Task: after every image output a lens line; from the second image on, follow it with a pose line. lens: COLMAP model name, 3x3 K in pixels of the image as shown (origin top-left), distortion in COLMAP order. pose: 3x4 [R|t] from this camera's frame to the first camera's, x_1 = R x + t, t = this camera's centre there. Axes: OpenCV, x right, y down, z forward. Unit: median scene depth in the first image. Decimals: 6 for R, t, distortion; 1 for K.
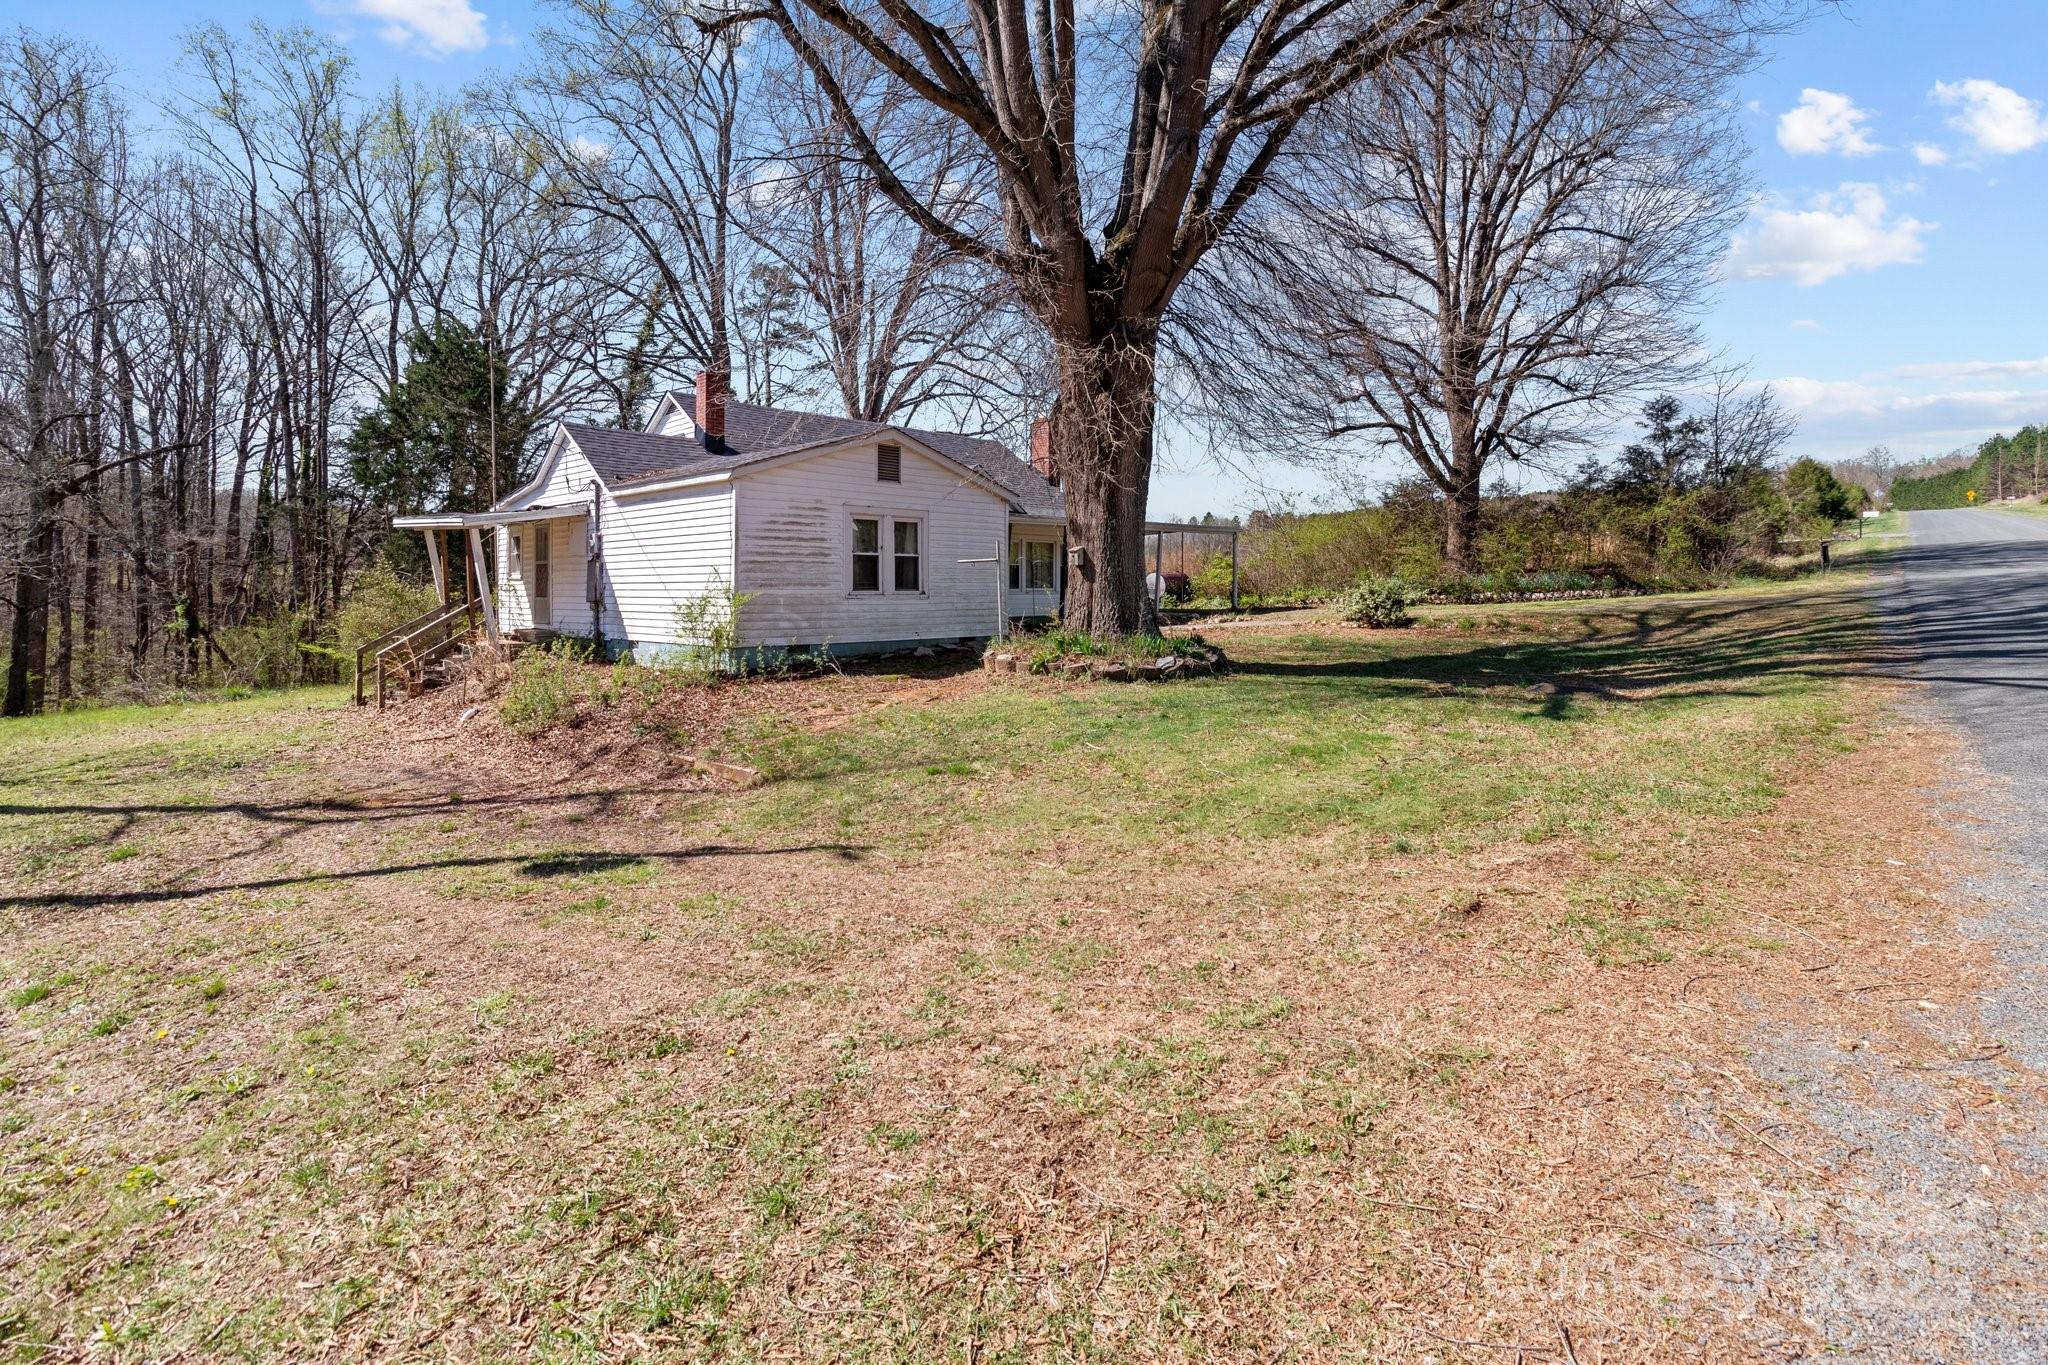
lens RADIAL K [[965.2, 0, 1049.7], [0, 965.2, 624.3], [0, 0, 1]] dist [-0.000013, 0.000007]
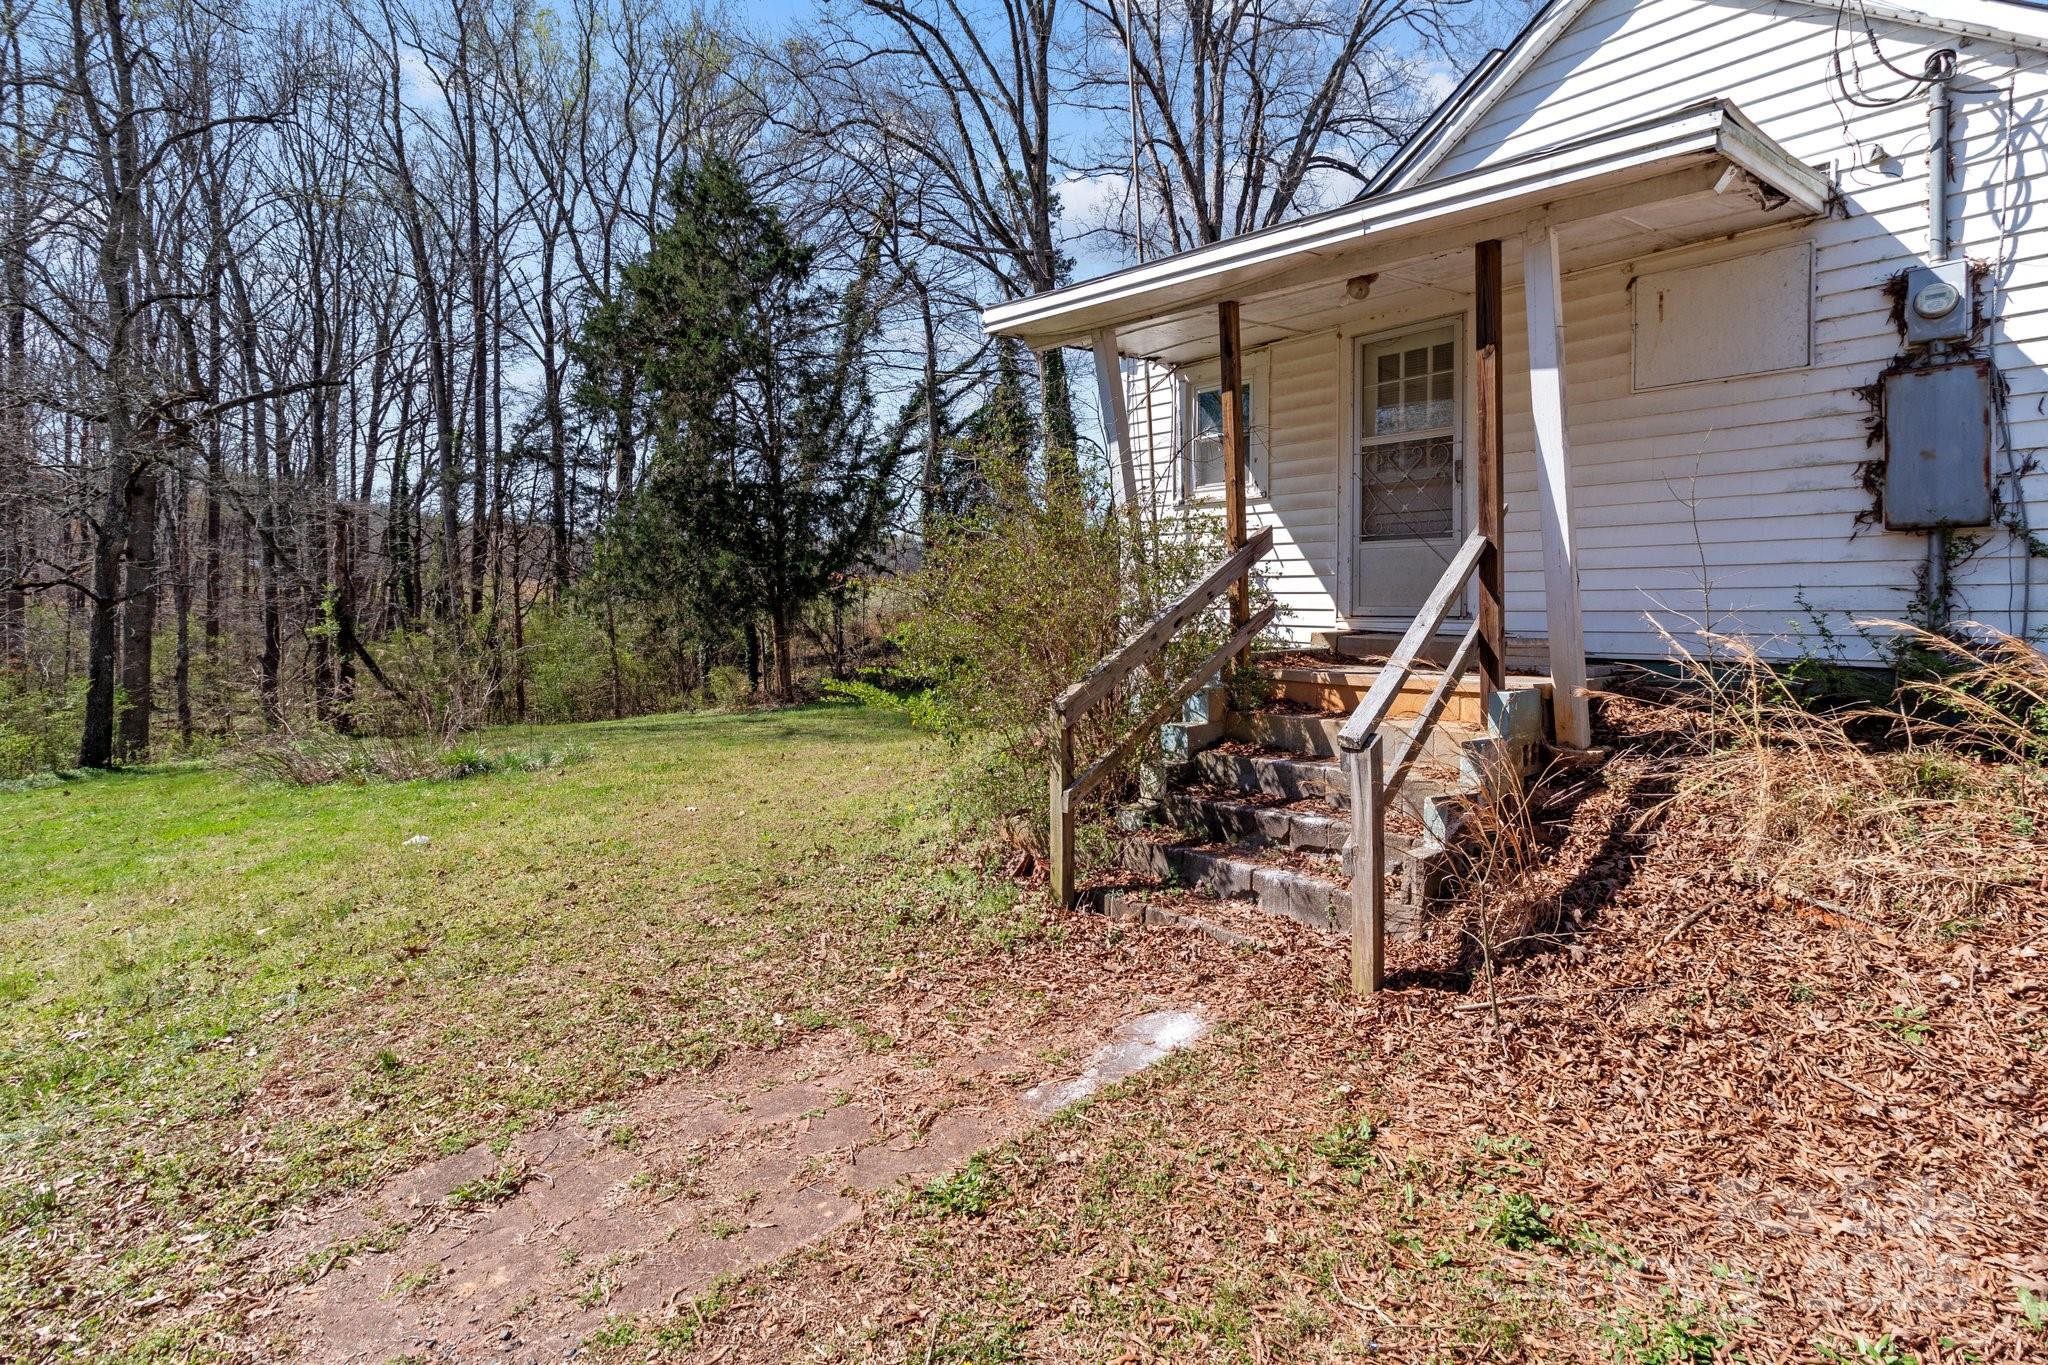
lens RADIAL K [[965.2, 0, 1049.7], [0, 965.2, 624.3], [0, 0, 1]] dist [-0.000013, 0.000007]
pose [[0.997067, -0.008619, -0.076049, -0.238679], [0.008898, 0.999955, 0.003323, -0.000590], [0.076017, -0.003990, 0.997099, 0.253467]]
